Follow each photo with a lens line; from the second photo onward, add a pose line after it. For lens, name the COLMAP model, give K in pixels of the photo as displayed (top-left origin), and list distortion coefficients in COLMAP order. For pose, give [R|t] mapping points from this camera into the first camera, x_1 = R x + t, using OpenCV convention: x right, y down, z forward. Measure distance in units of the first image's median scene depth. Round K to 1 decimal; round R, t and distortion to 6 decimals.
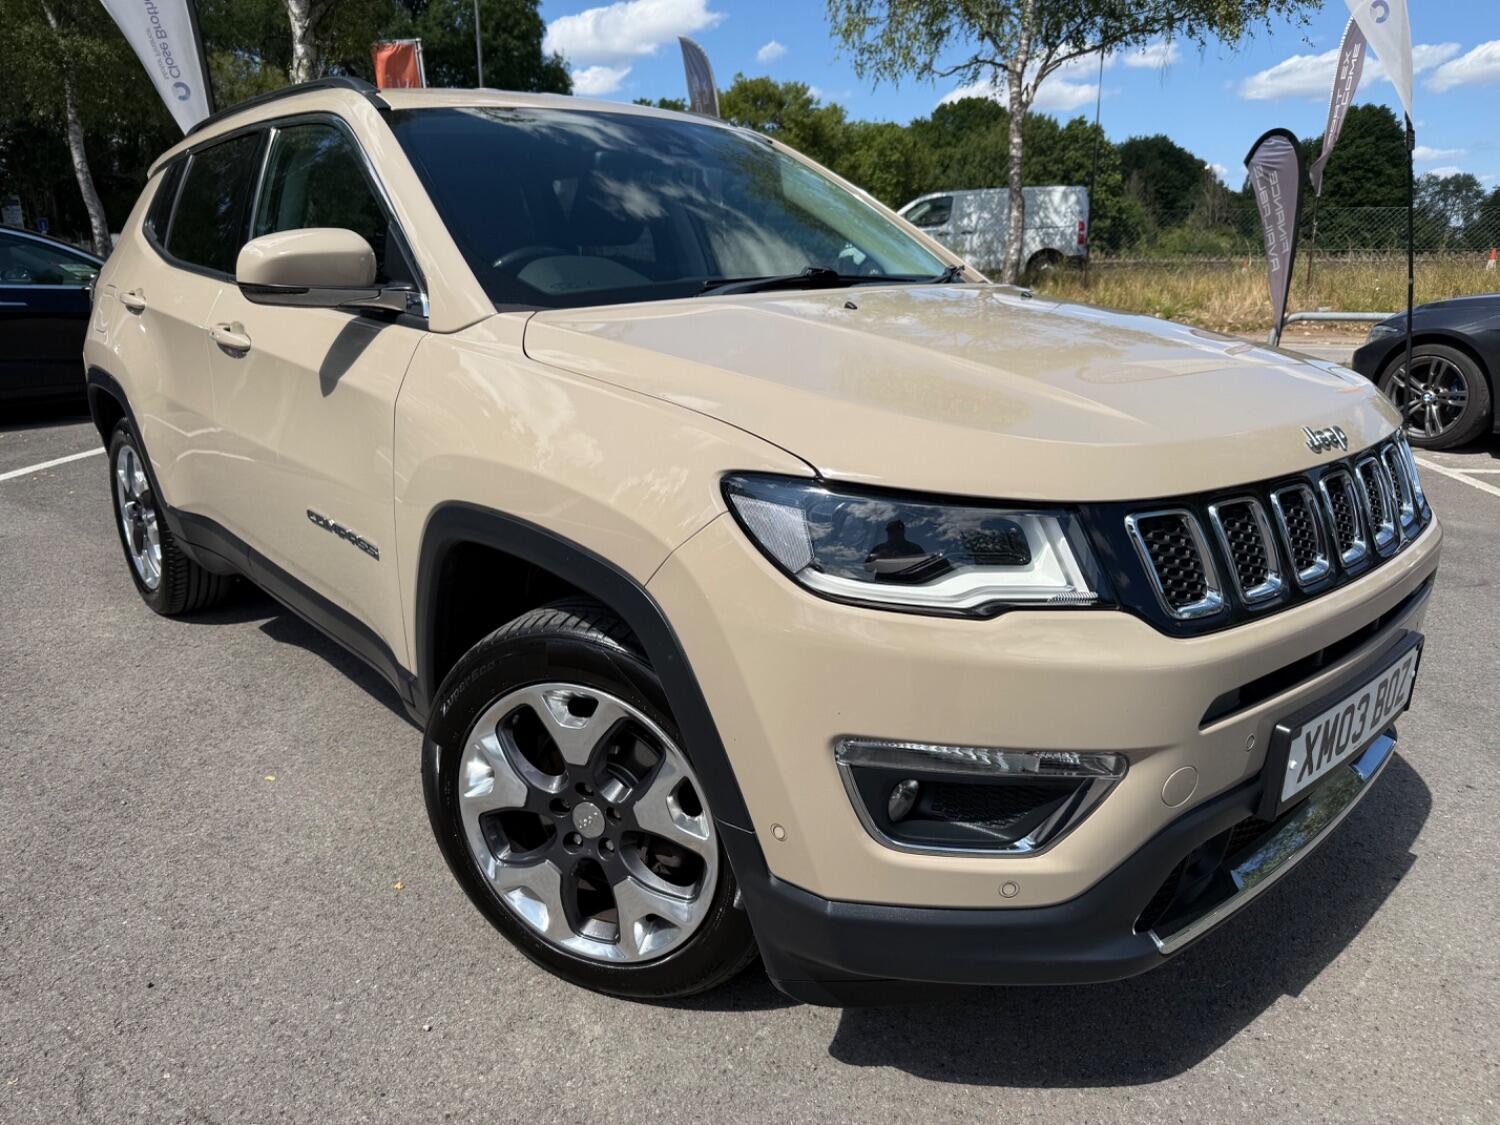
lens RADIAL K [[1091.1, 0, 749.0], [0, 1091.1, 556.5], [0, 0, 1]] dist [-0.002311, -0.000658]
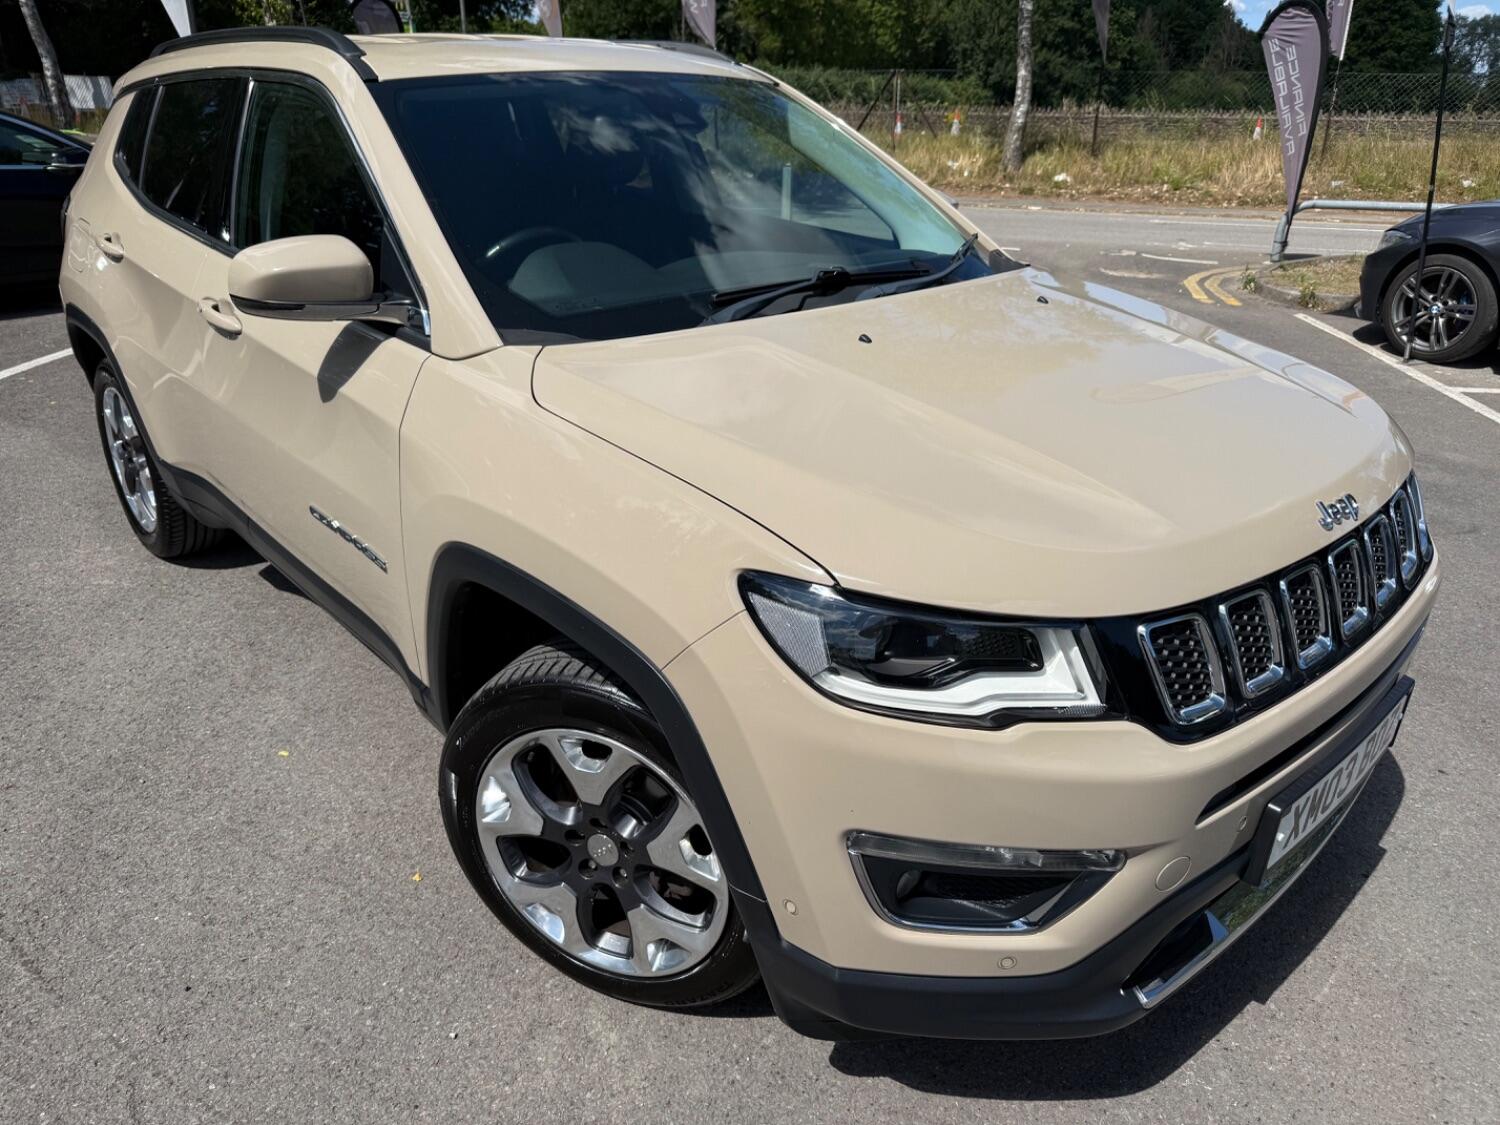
lens RADIAL K [[1091.4, 0, 751.2], [0, 1091.4, 566.8], [0, 0, 1]] dist [0.000846, -0.004289]
pose [[0.999866, 0.007914, 0.014337, -0.021213], [-0.009886, 0.989646, 0.143187, -0.166746], [-0.013055, -0.143310, 0.989592, 0.004775]]
